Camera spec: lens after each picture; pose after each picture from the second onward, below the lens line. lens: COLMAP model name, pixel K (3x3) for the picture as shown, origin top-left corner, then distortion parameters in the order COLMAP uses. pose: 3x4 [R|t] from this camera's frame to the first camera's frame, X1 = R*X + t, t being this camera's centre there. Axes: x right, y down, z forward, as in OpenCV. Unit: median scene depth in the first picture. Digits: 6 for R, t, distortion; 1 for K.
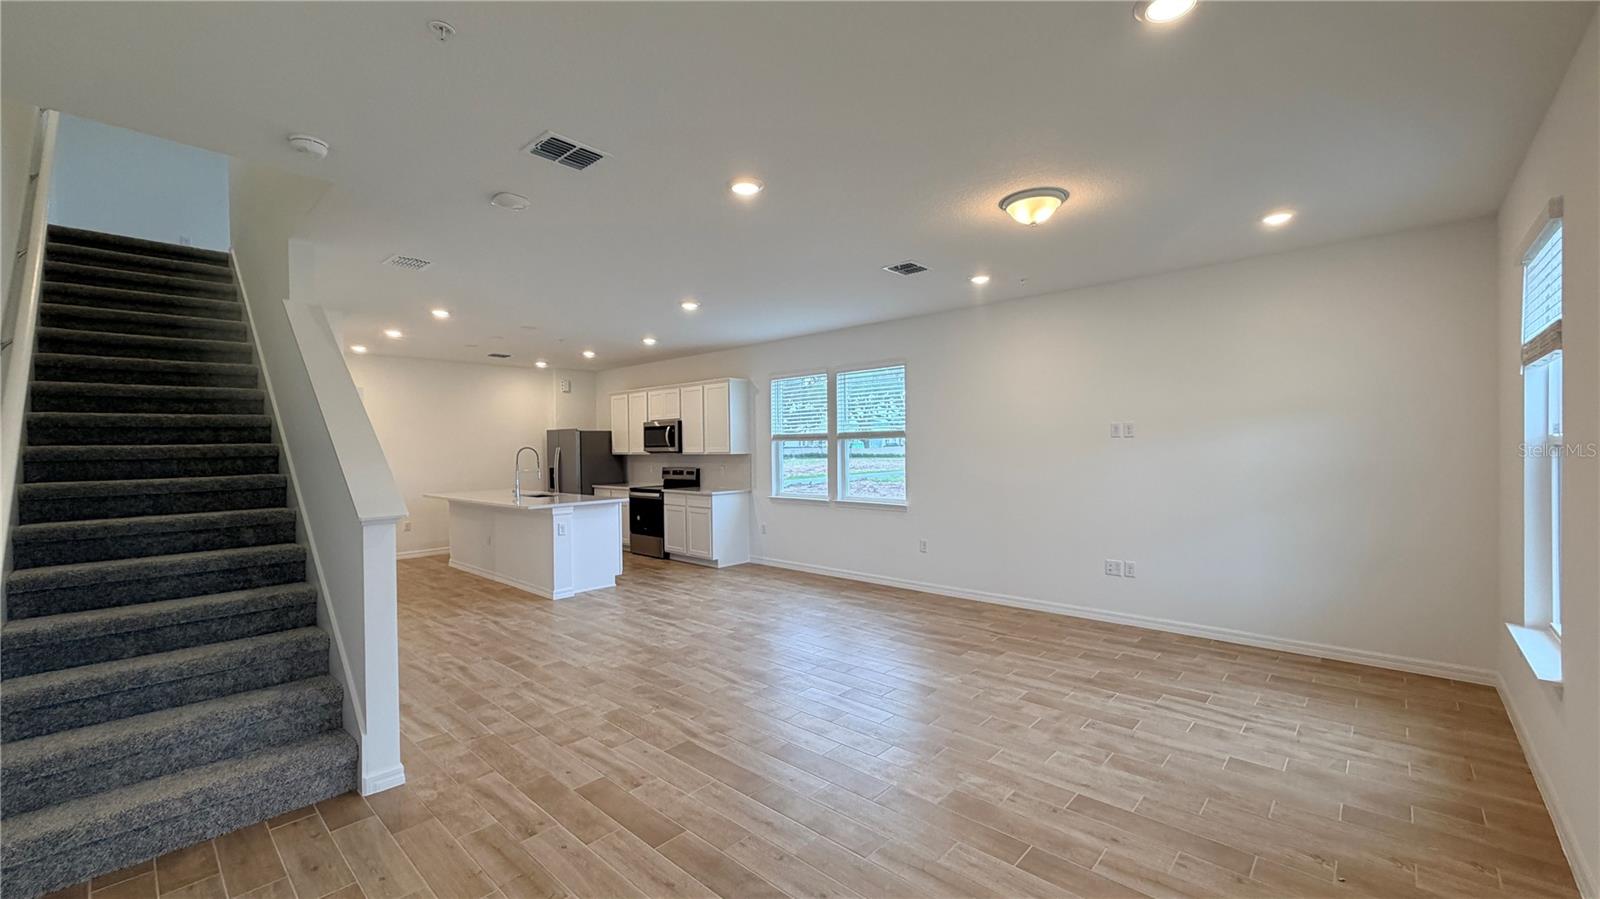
lens RADIAL K [[638.1, 0, 801.2], [0, 638.1, 457.2], [0, 0, 1]] dist [0.000884, 0.000766]
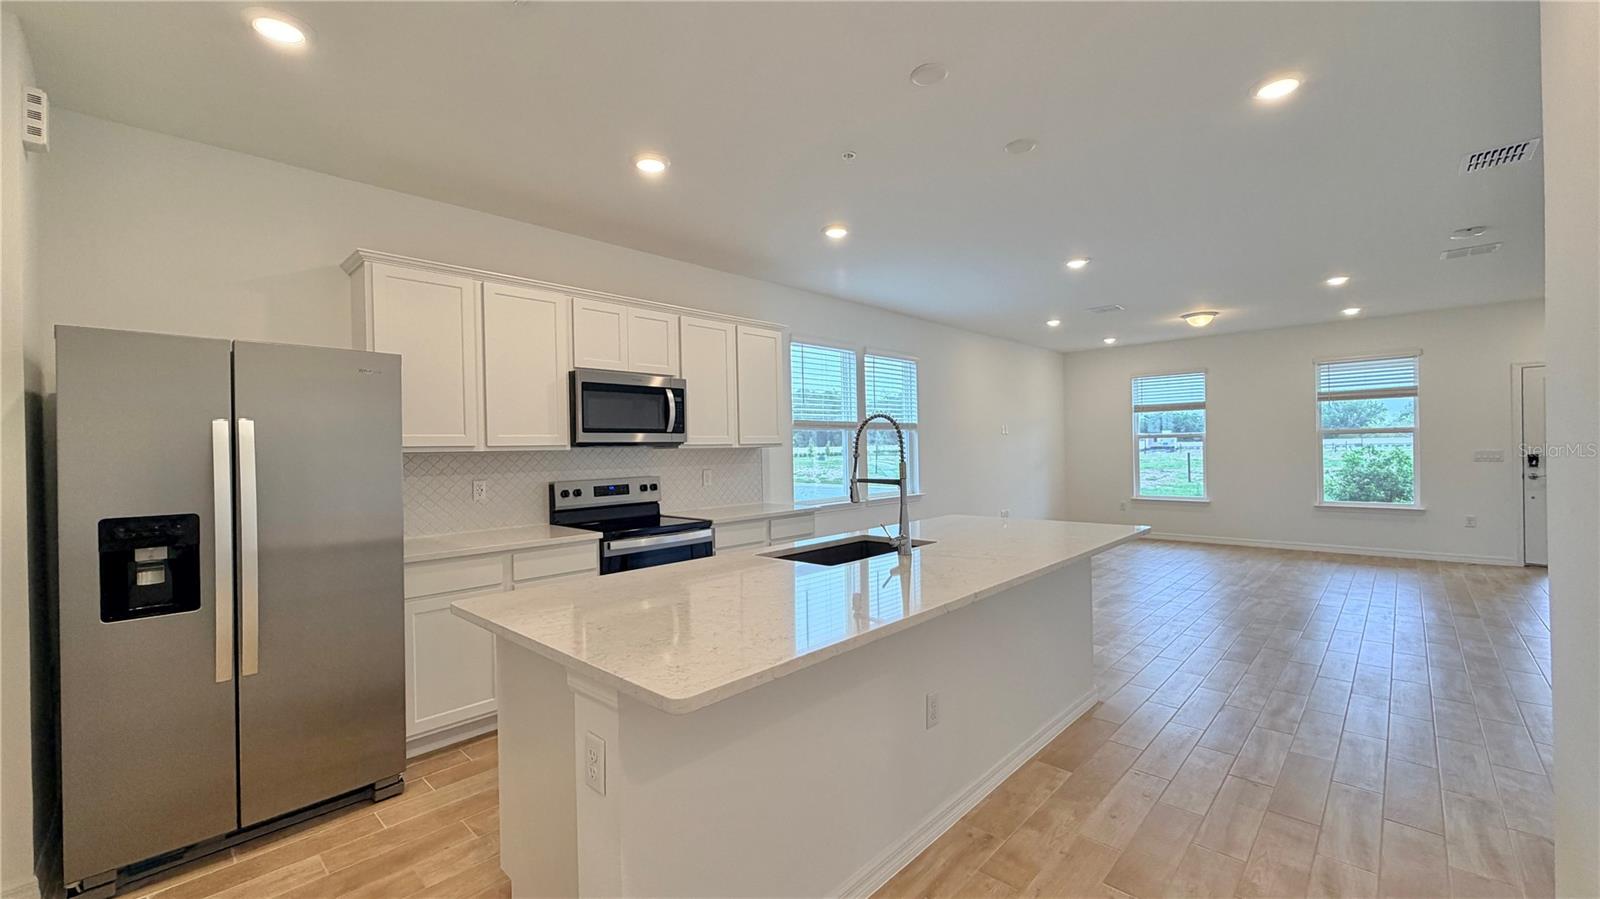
lens RADIAL K [[638.1, 0, 798.3], [0, 638.1, 444.1], [0, 0, 1]] dist [0.000884, 0.000766]
pose [[0.014510, 0.020840, 0.999678, -1.047451], [0.035405, 0.999145, -0.021343, 0.009570], [-0.999268, 0.035703, 0.013760, 1.393594]]
